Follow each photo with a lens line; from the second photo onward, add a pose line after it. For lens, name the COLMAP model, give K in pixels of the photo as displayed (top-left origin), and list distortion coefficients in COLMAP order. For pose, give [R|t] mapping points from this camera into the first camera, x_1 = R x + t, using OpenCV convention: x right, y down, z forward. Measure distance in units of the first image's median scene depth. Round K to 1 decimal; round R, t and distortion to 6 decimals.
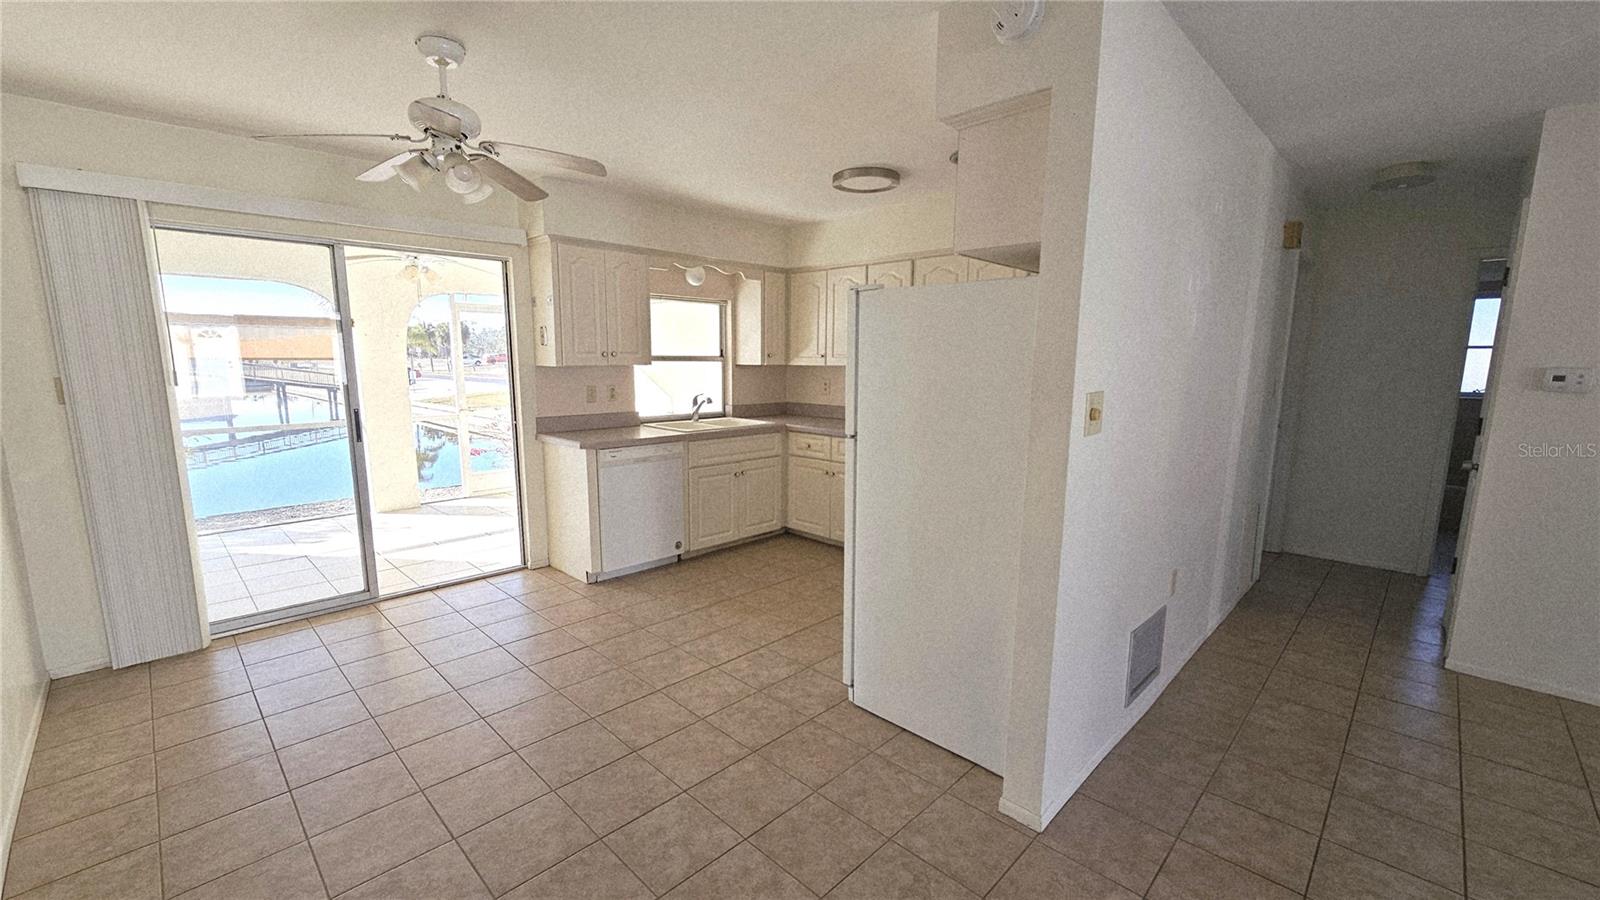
lens RADIAL K [[654.2, 0, 801.7], [0, 654.2, 457.7], [0, 0, 1]] dist [-0.003578, 0.001177]
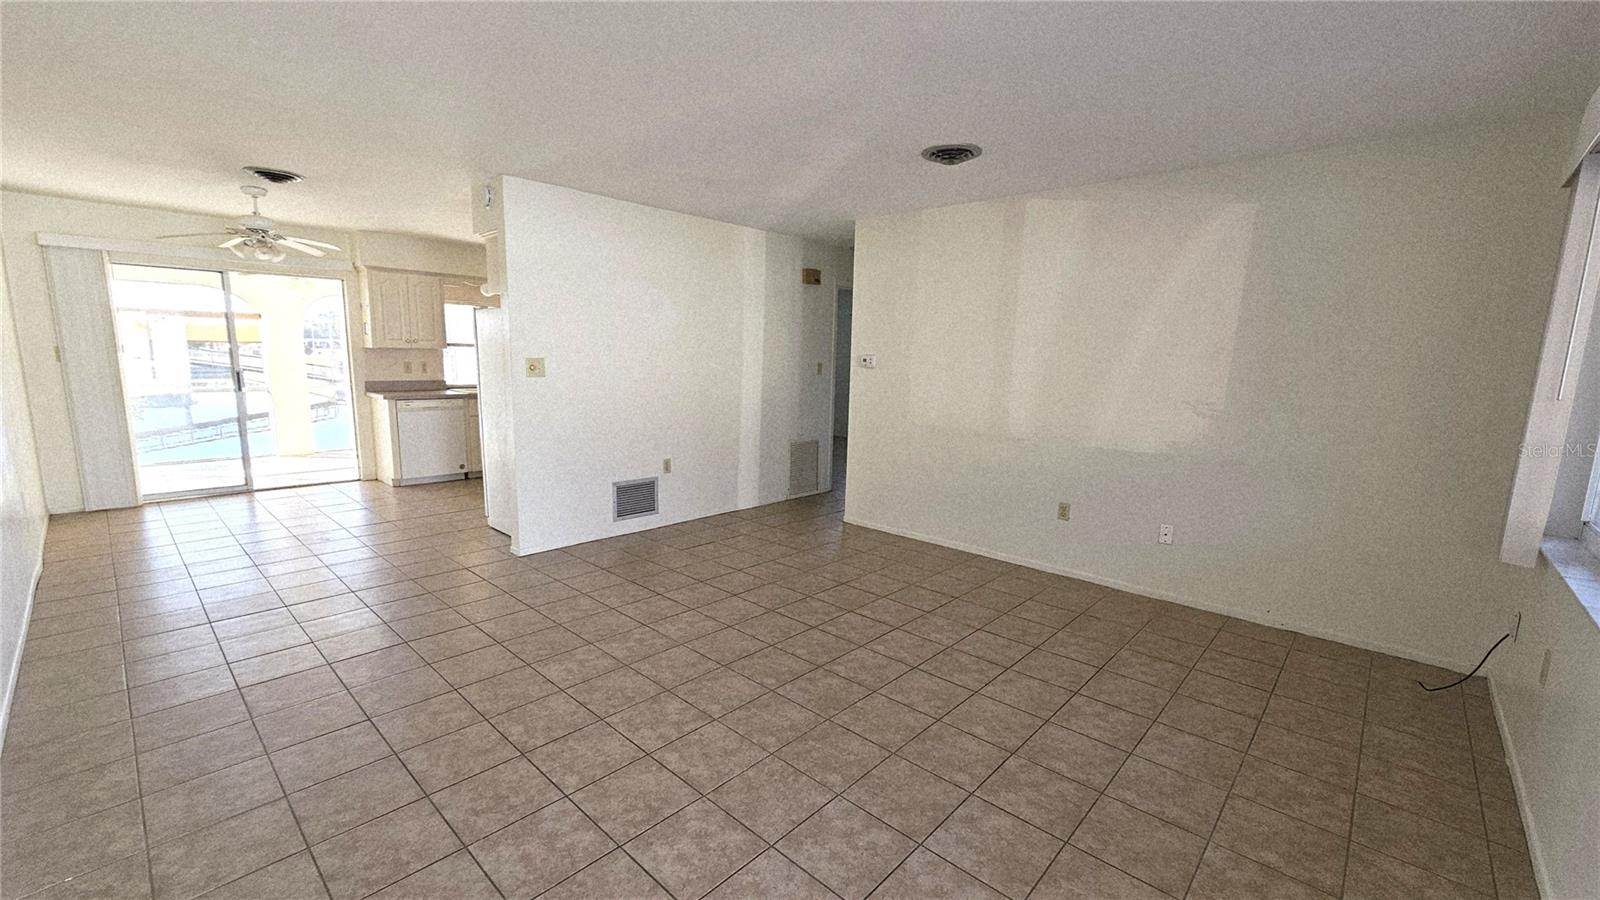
lens RADIAL K [[654.2, 0, 797.9], [0, 654.2, 457.9], [0, 0, 1]] dist [-0.003578, 0.001177]
pose [[0.999433, 0.012744, 0.031158, 0.607765], [-0.012887, 0.999907, 0.004411, 0.106017], [-0.031099, -0.004810, 0.999505, -0.614934]]
